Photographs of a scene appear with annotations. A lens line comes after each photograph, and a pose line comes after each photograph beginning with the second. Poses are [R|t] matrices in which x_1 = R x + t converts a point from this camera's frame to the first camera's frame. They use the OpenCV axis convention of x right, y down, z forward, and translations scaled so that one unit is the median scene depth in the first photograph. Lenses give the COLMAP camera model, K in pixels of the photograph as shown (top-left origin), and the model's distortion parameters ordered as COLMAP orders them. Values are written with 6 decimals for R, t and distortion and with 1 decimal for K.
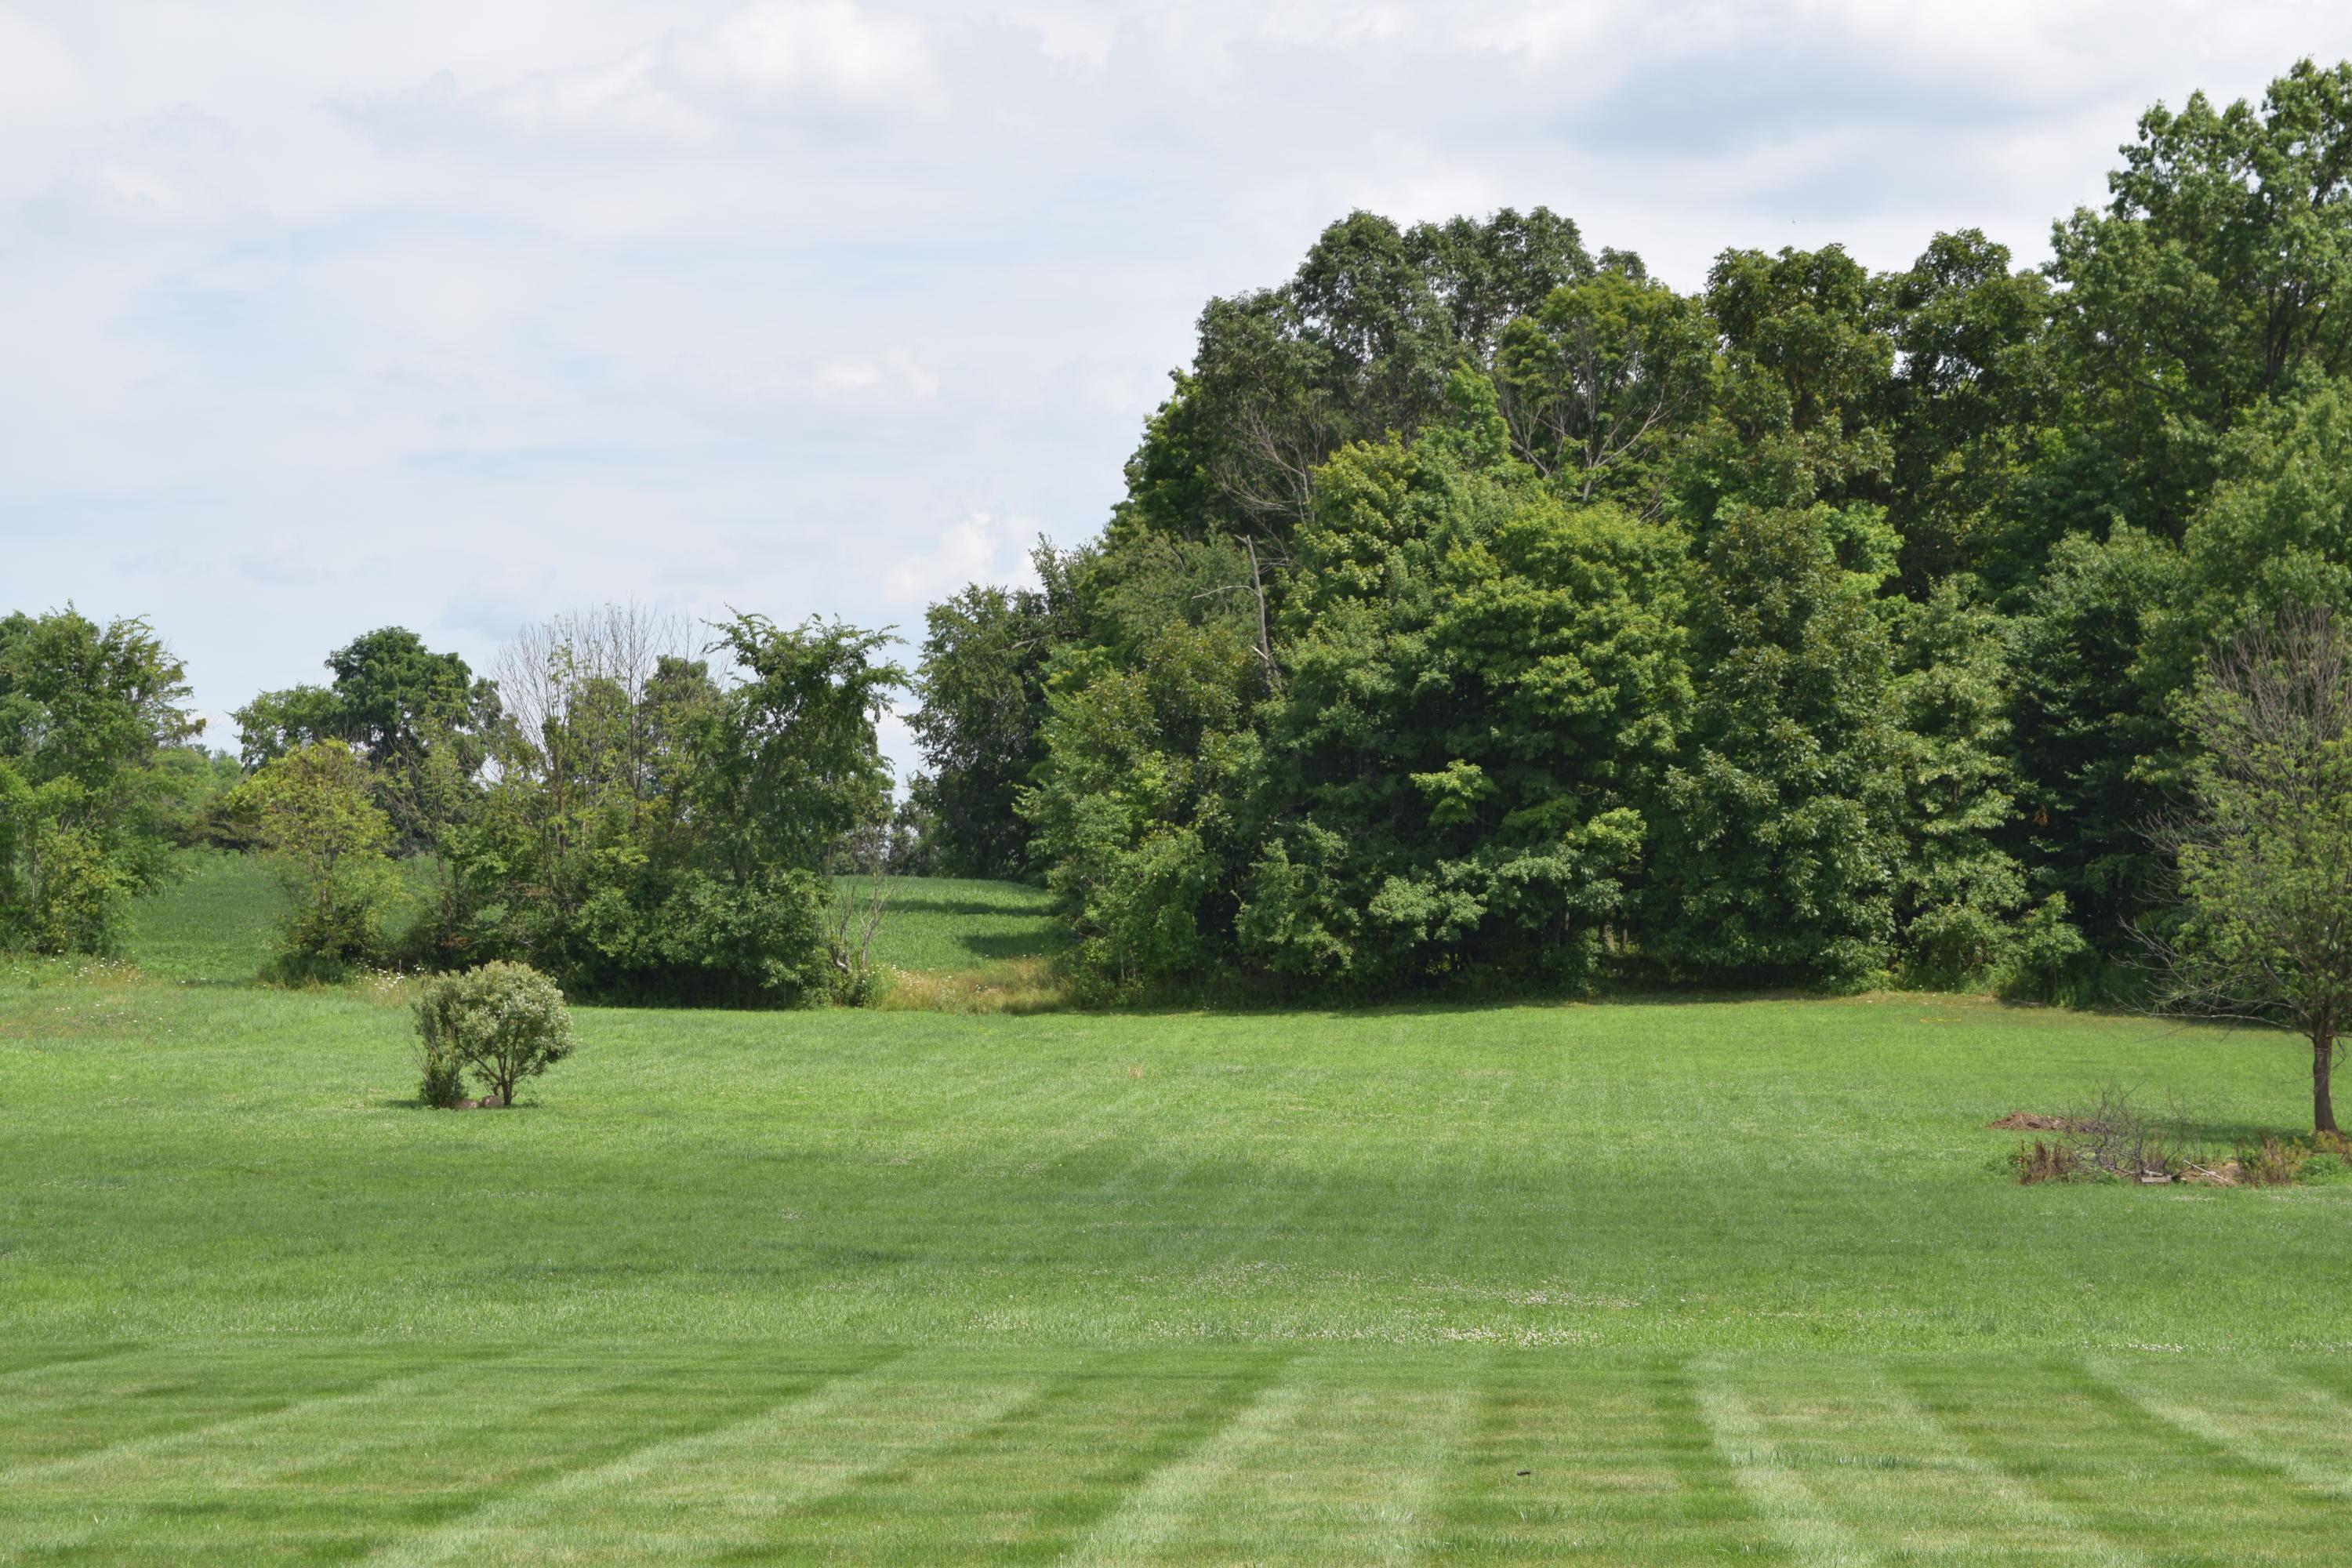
lens RADIAL K [[5288.5, 0, 1176.0], [0, 5288.5, 784.0], [0, 0, 1]] dist [0.098156, 0.199020]
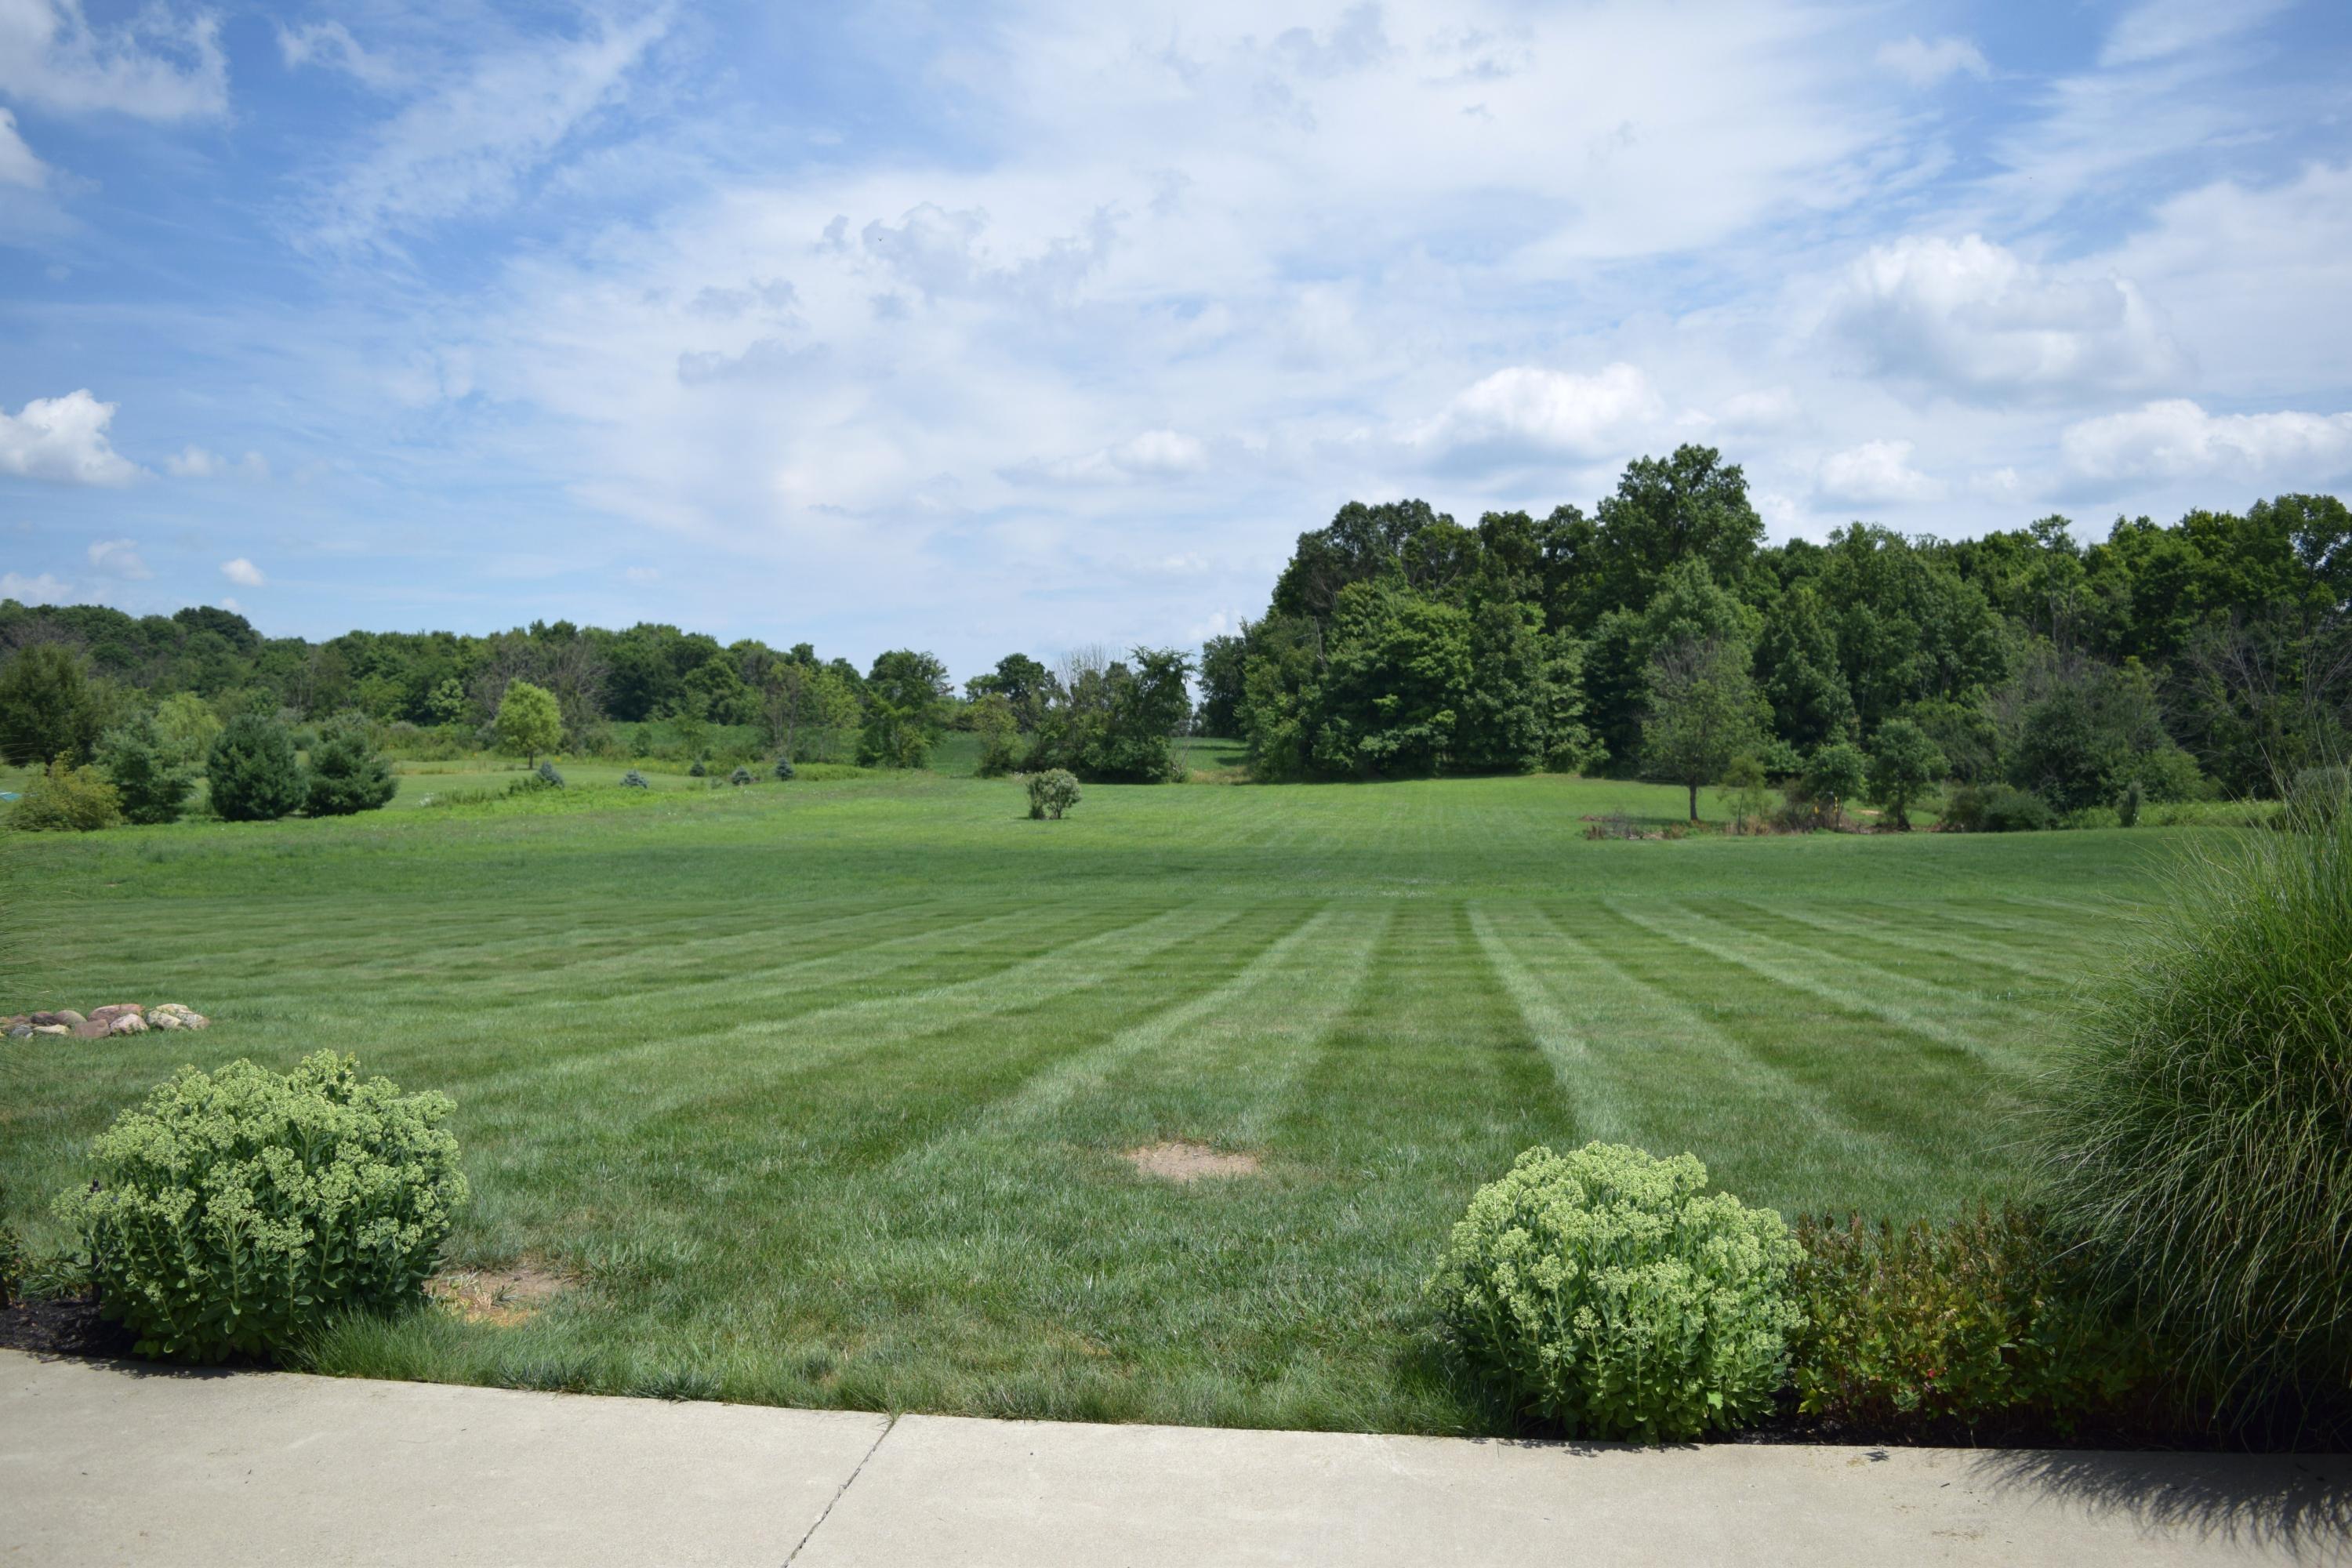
lens RADIAL K [[1861.6, 0, 1176.0], [0, 1861.6, 784.0], [0, 0, 1]] dist [-0.057583, -0.001459]
pose [[0.997925, -0.011144, -0.063408, 0.001596], [0.013834, 0.999016, 0.042142, 0.000048], [0.062876, -0.042932, 0.997098, -0.005919]]
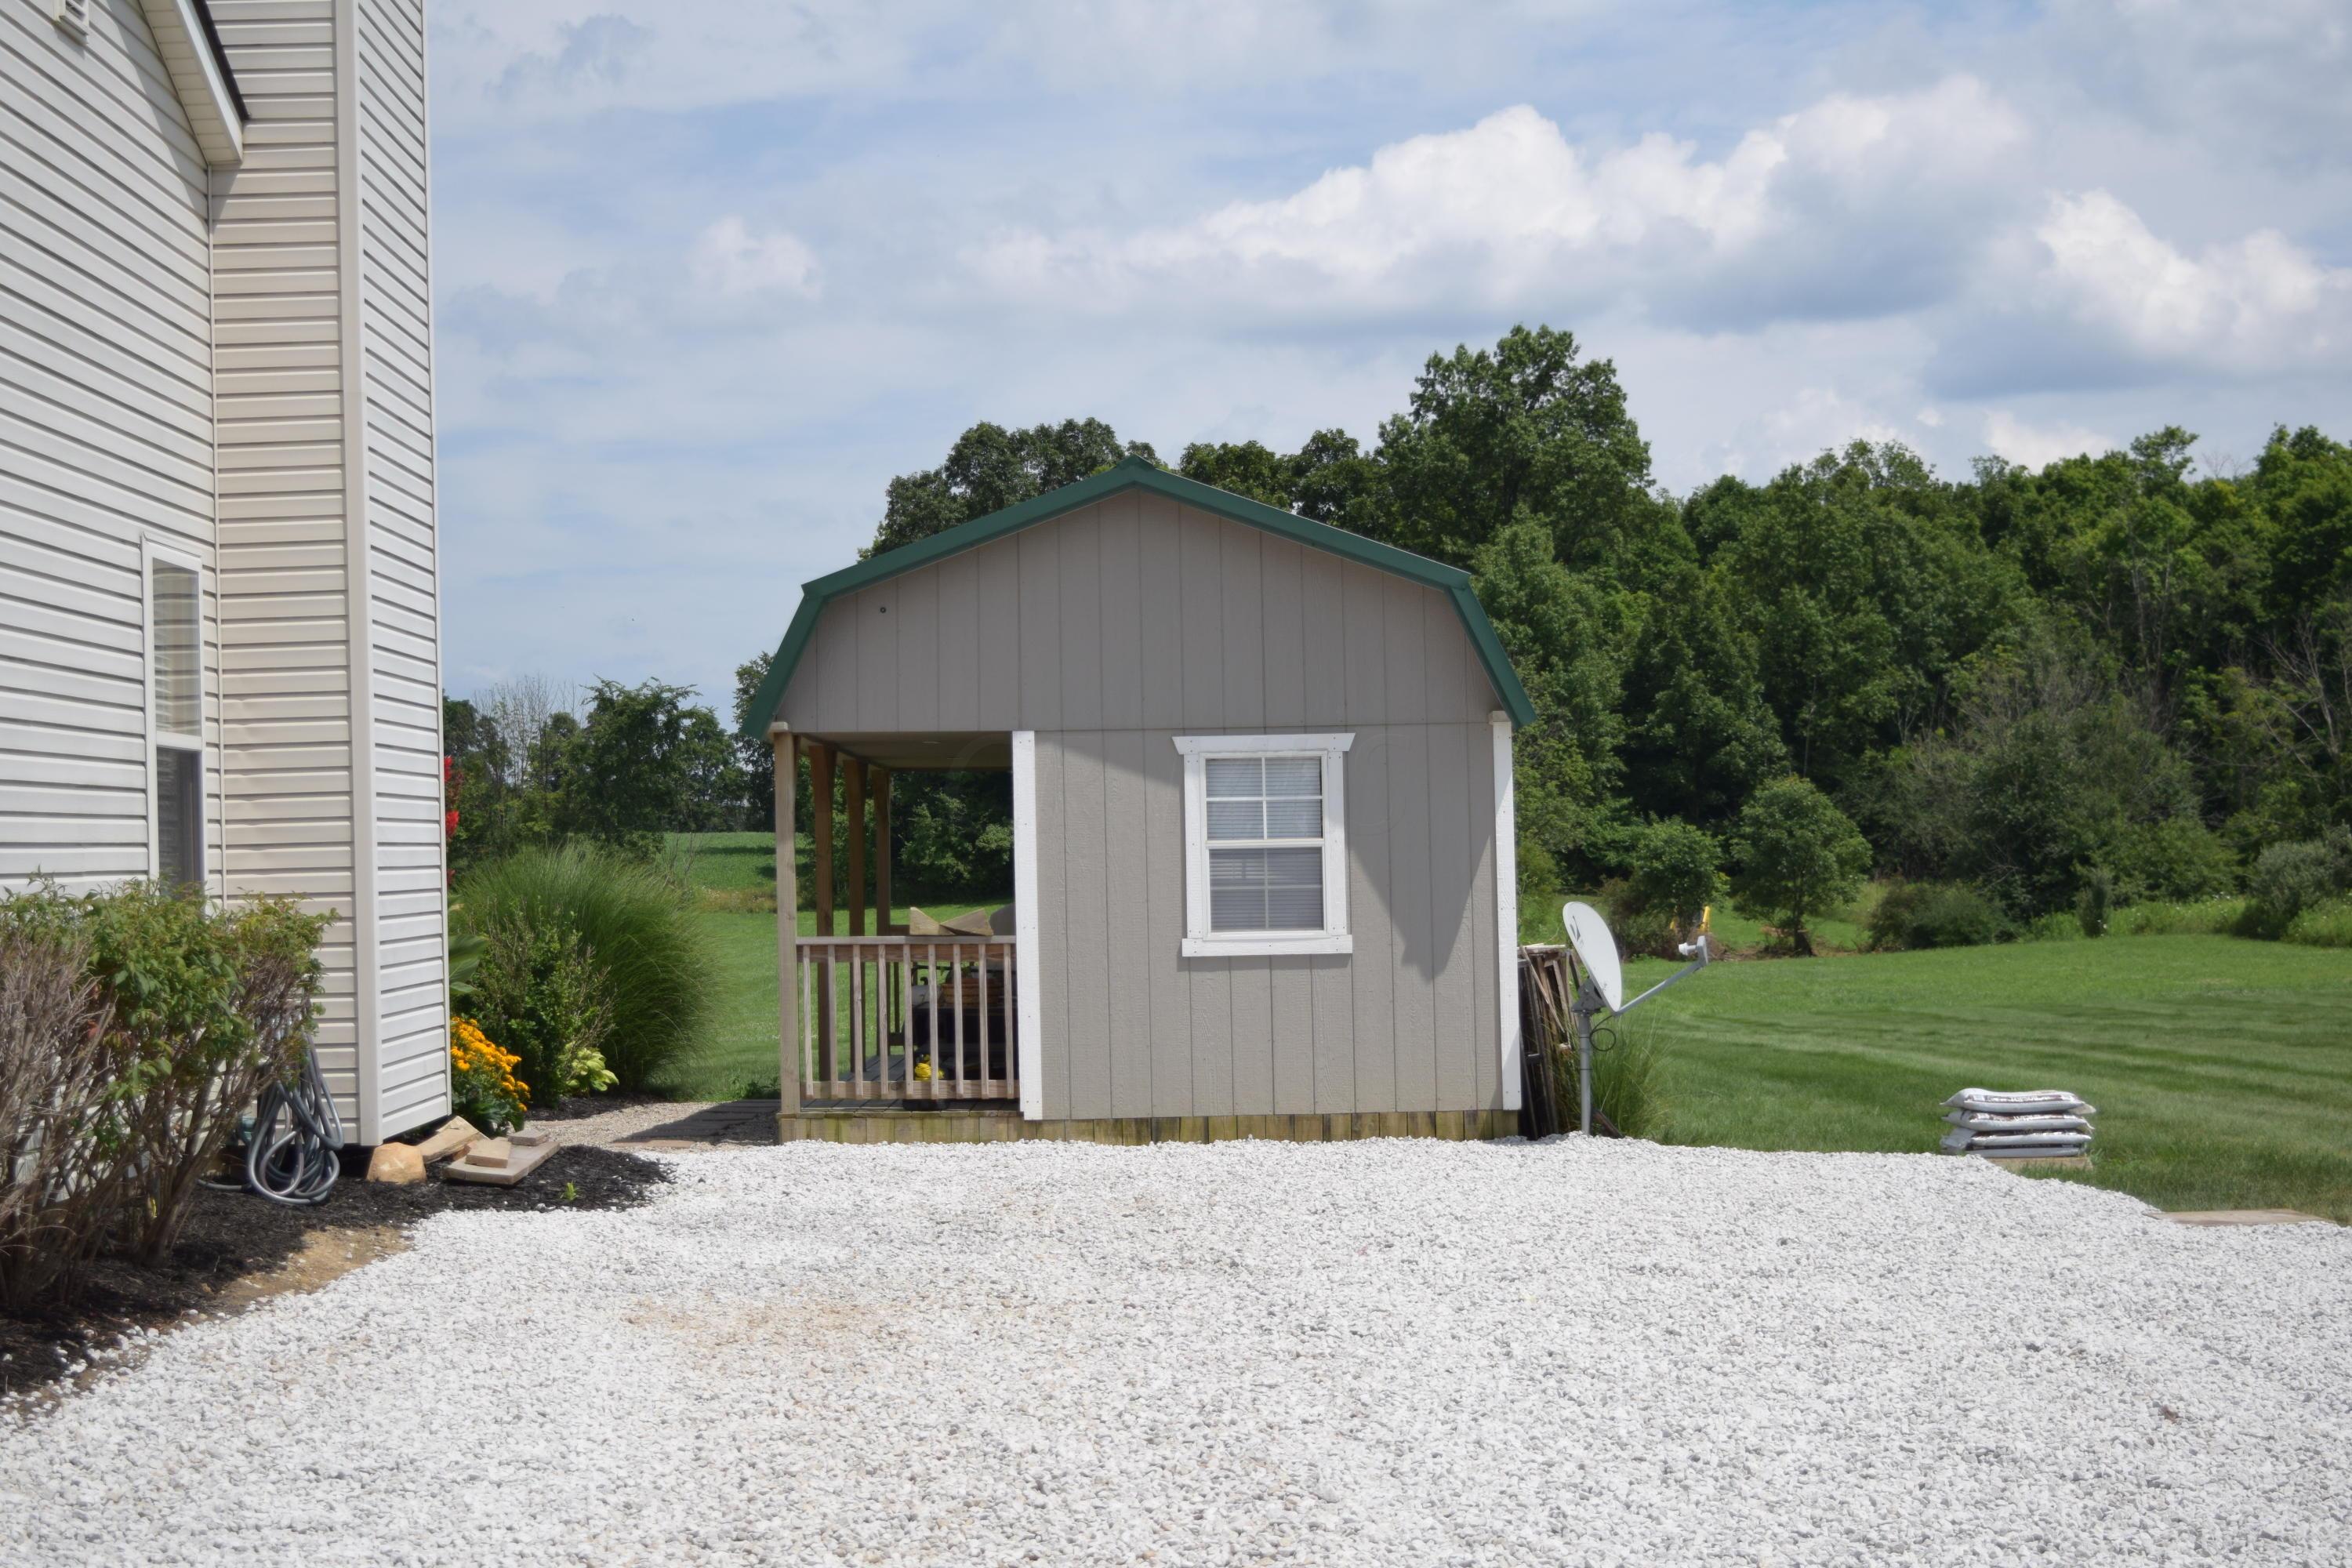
lens RADIAL K [[3595.3, 0, 1176.0], [0, 3595.3, 784.0], [0, 0, 1]] dist [0.035628, 0.006593]
pose [[0.998280, -0.033539, 0.048091, 0.042105], [0.033205, 0.999419, 0.007740, -0.002069], [-0.048323, -0.006129, 0.998813, -0.144522]]
